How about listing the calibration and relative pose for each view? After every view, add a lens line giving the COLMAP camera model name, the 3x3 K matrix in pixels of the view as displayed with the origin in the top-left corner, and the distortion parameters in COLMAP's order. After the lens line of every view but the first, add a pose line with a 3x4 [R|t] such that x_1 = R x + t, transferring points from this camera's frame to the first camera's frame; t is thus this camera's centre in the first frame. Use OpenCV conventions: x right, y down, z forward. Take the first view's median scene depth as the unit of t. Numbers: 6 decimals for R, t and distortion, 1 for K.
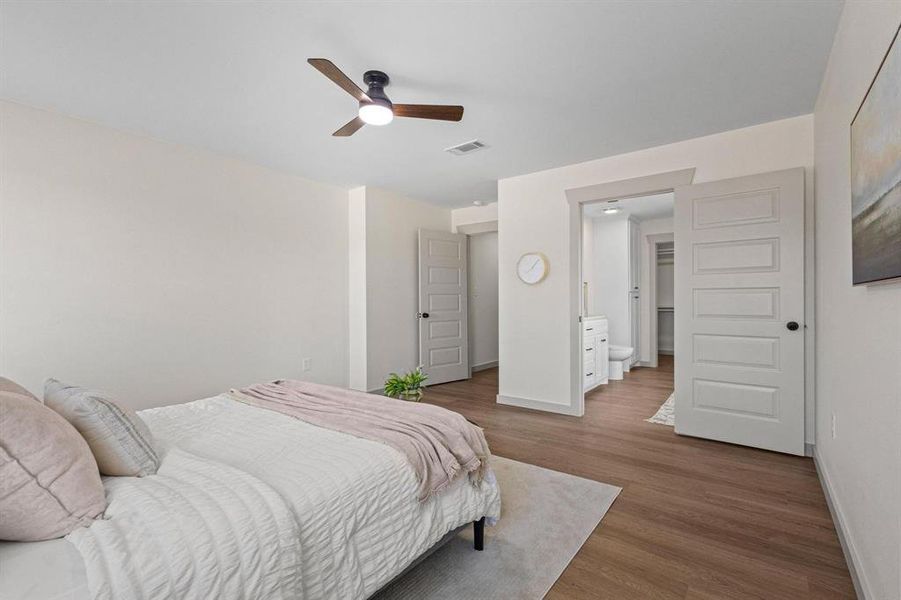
lens RADIAL K [[411.9, 0, 449.7], [0, 411.9, 298.1], [0, 0, 1]] dist [0.001517, 0.000175]
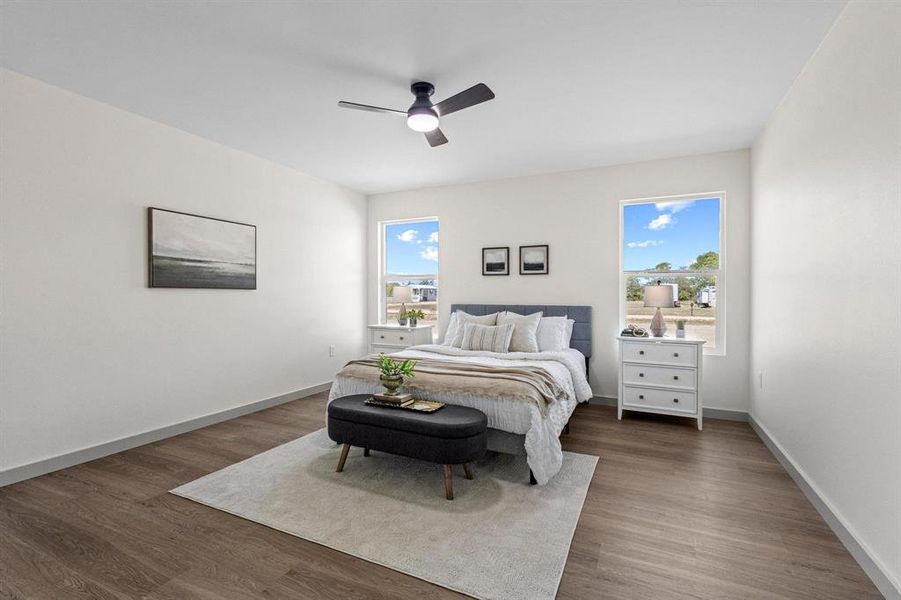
lens RADIAL K [[411.9, 0, 449.7], [0, 411.9, 298.1], [0, 0, 1]] dist [0.001517, 0.000175]
pose [[-0.977648, 0.002172, -0.210236, -0.012662], [0.000883, 0.999980, 0.006228, 0.012357], [0.210245, 0.005903, -0.977631, 2.498264]]
